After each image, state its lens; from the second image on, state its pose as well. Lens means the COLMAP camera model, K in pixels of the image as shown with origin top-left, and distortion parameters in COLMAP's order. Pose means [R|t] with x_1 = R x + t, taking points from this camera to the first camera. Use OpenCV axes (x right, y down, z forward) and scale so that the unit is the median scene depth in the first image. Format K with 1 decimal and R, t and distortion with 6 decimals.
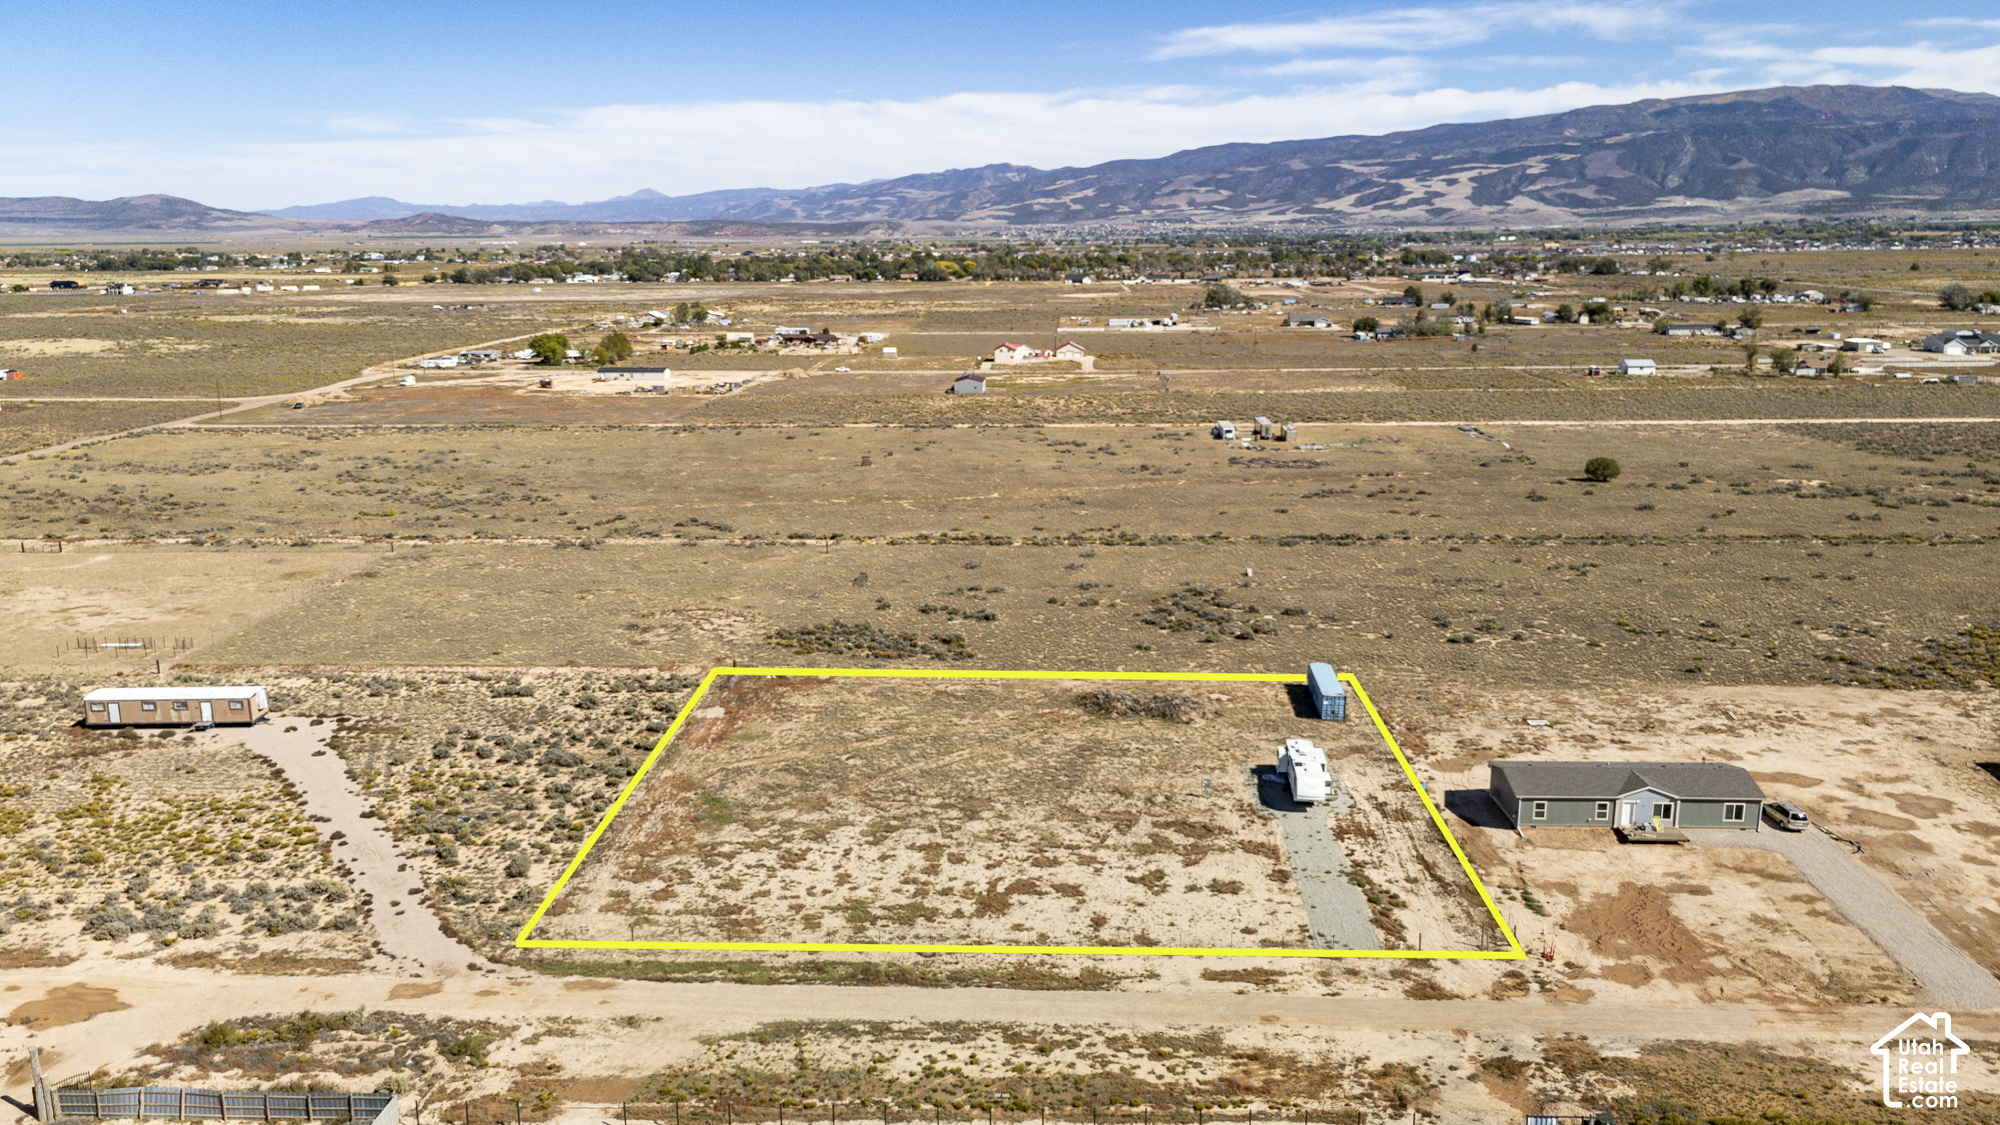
lens RADIAL K [[1474.1, 0, 1007.5], [0, 1474.1, 535.7], [0, 0, 1]] dist [0.092452, -0.098959]
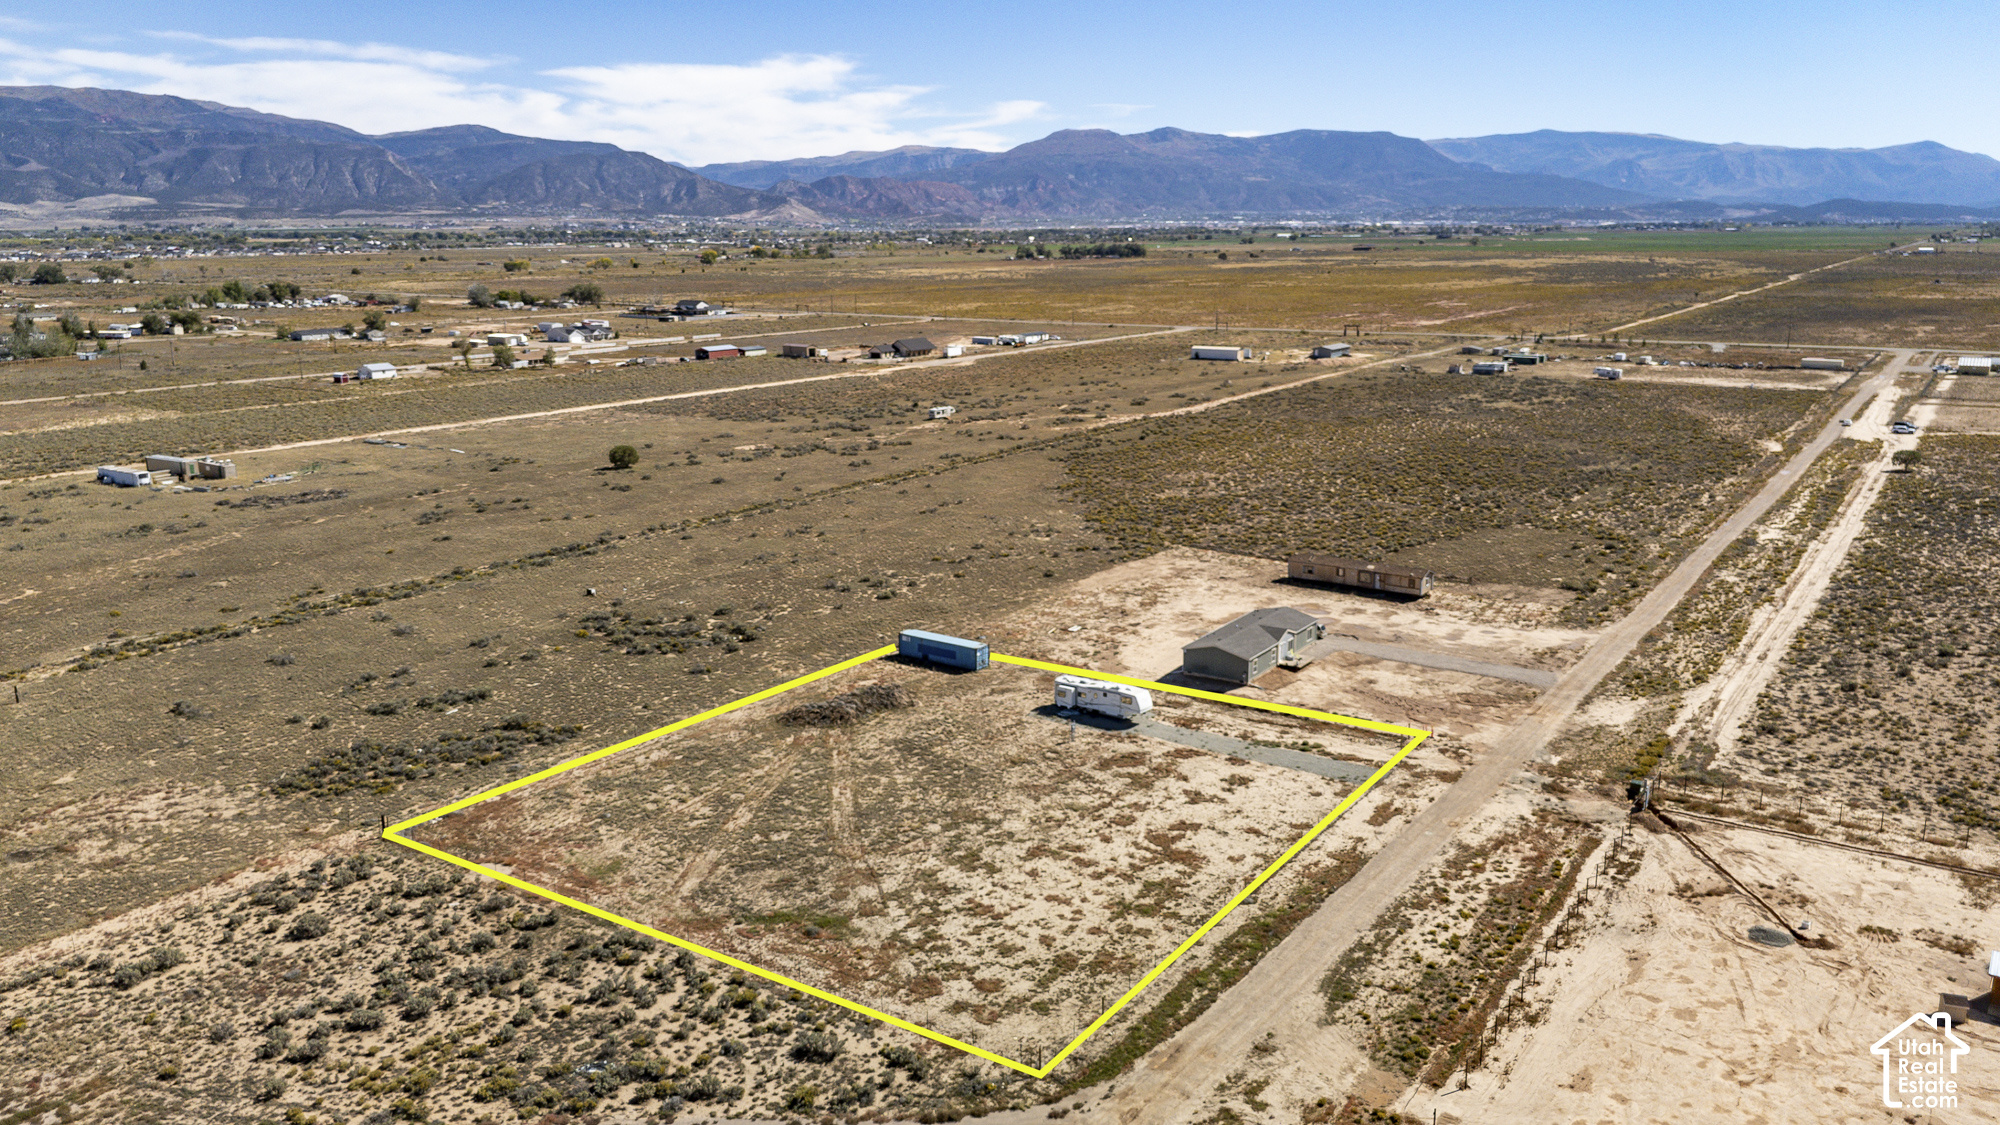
lens RADIAL K [[1474.1, 0, 1007.5], [0, 1474.1, 535.7], [0, 0, 1]] dist [0.092452, -0.098959]
pose [[0.526587, -0.170240, 0.832901, -0.777613], [0.173841, 0.980604, 0.090522, -0.081656], [-0.832157, 0.097124, 0.545969, 0.418002]]
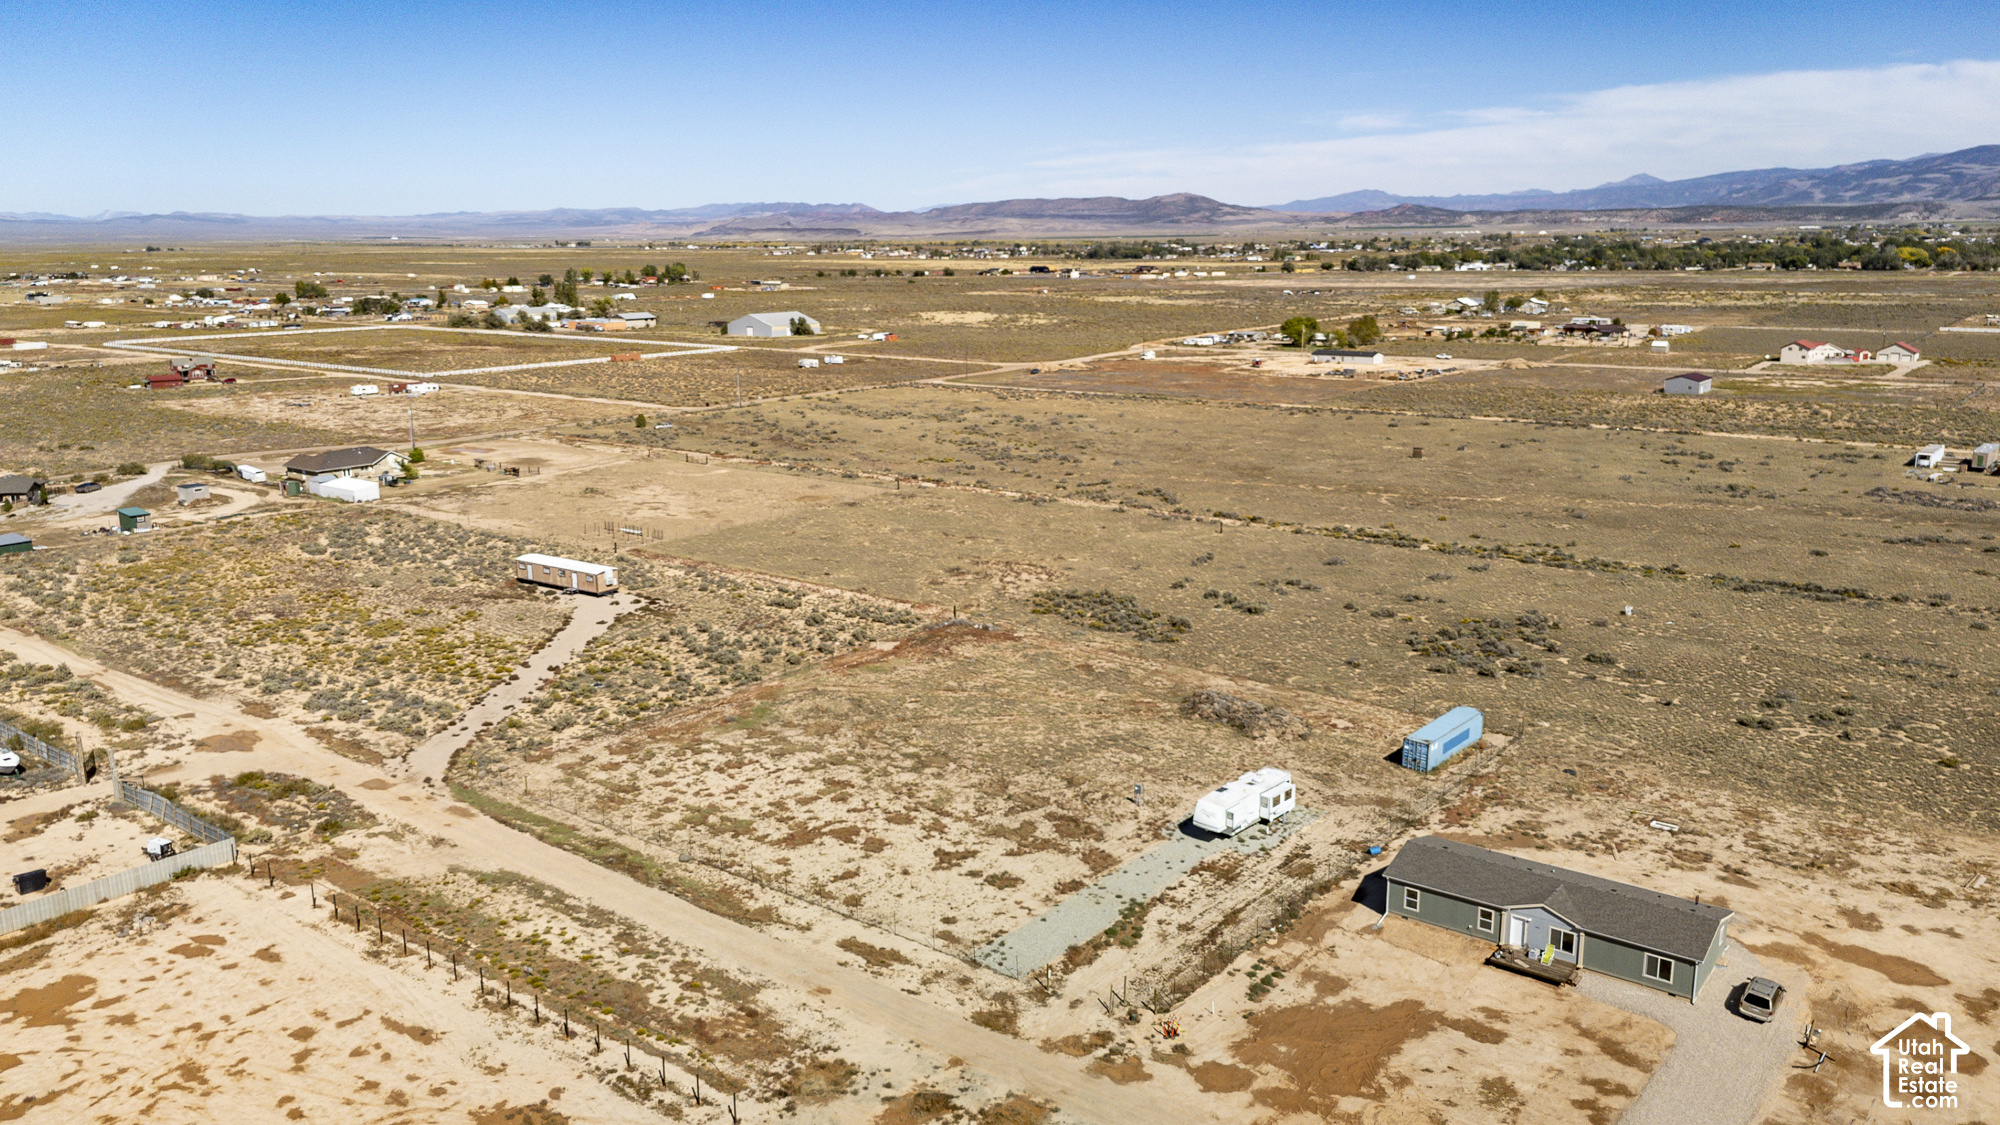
lens RADIAL K [[1474.1, 0, 1007.5], [0, 1474.1, 535.7], [0, 0, 1]] dist [0.092452, -0.098959]
pose [[0.811573, 0.117977, -0.572215, 0.574283], [-0.114208, 0.992541, 0.042657, -0.021360], [0.572980, 0.030732, 0.818993, 0.183914]]
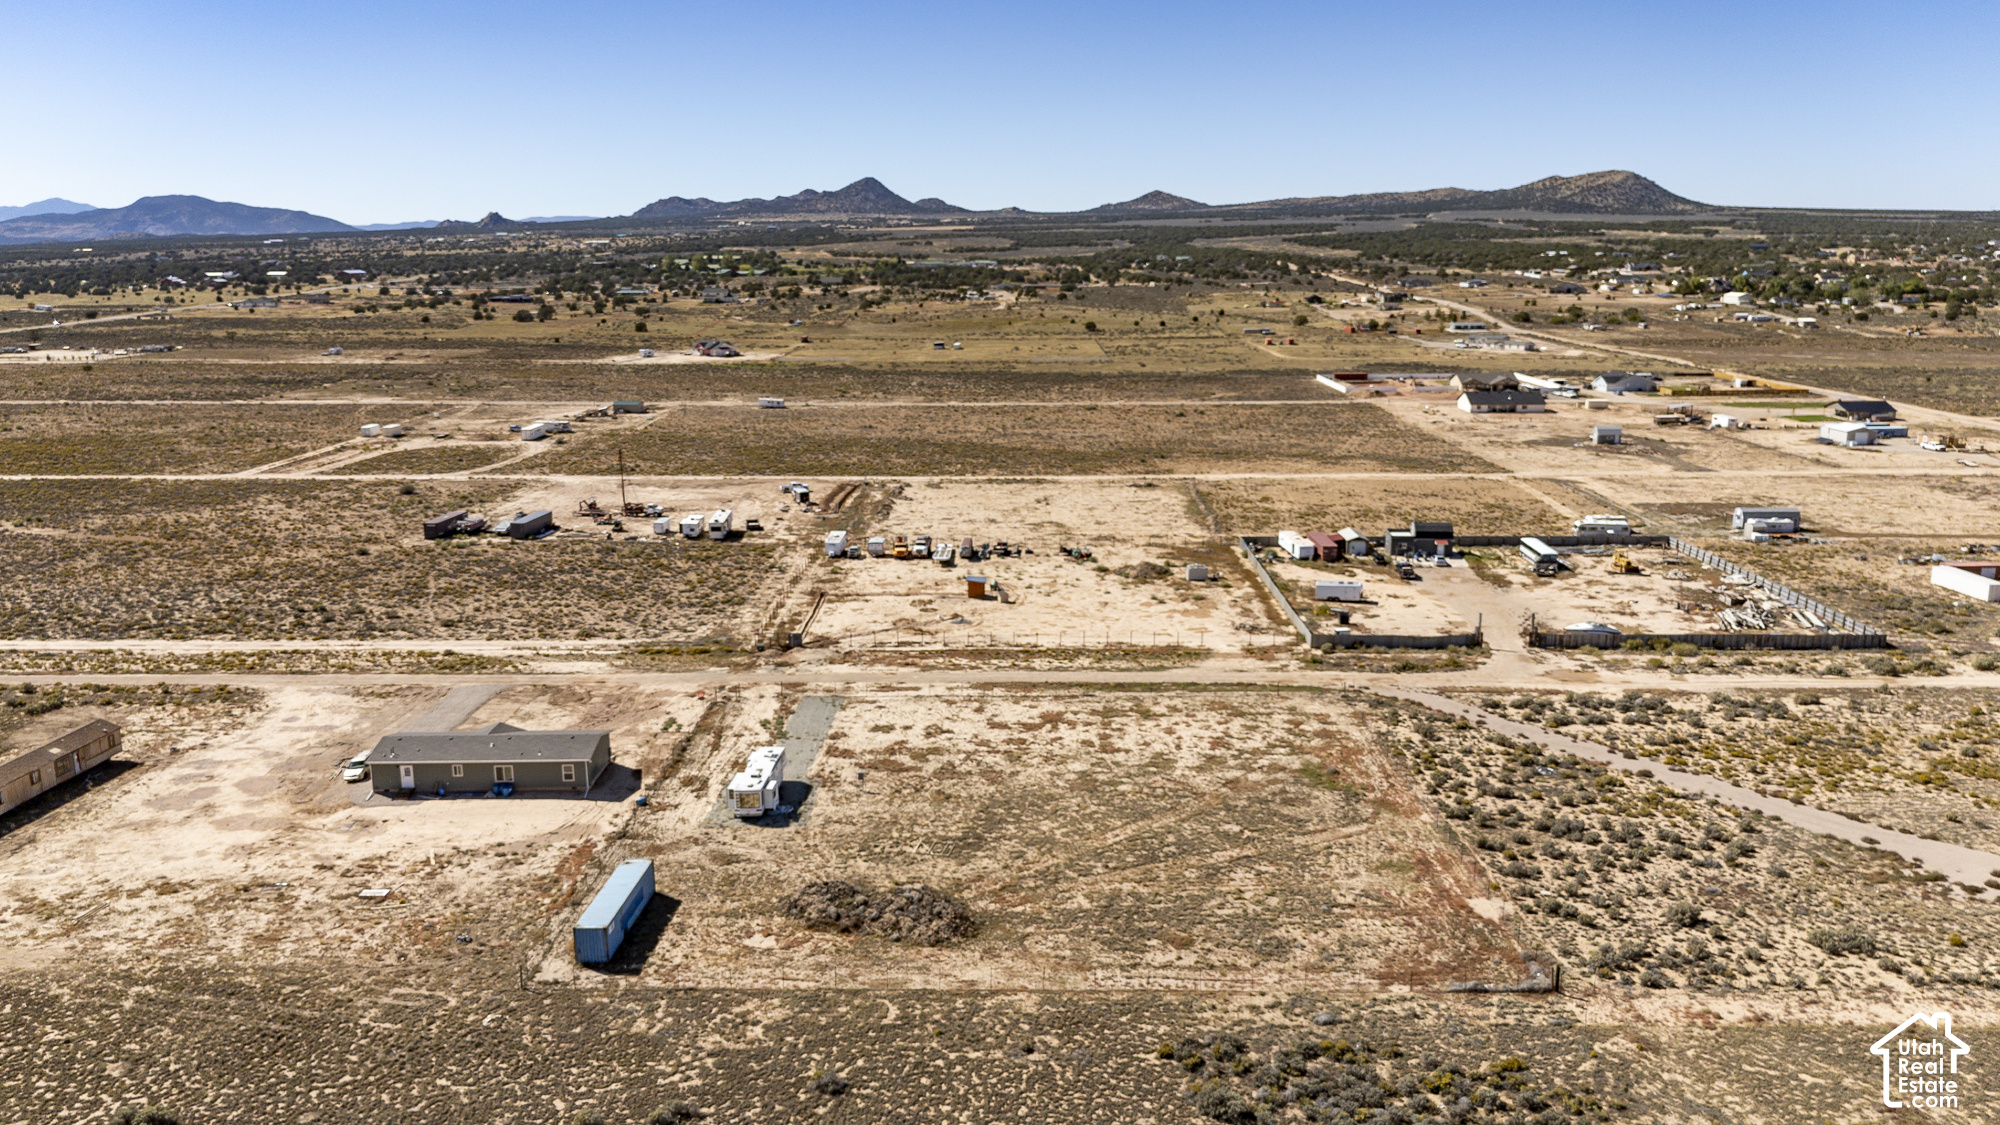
lens RADIAL K [[1474.1, 0, 1007.5], [0, 1474.1, 535.7], [0, 0, 1]] dist [0.092452, -0.098959]
pose [[-0.999452, 0.017997, -0.027783, 0.057587], [0.005712, 0.920476, 0.390758, -0.386004], [0.032606, 0.390385, -0.920074, 1.865220]]
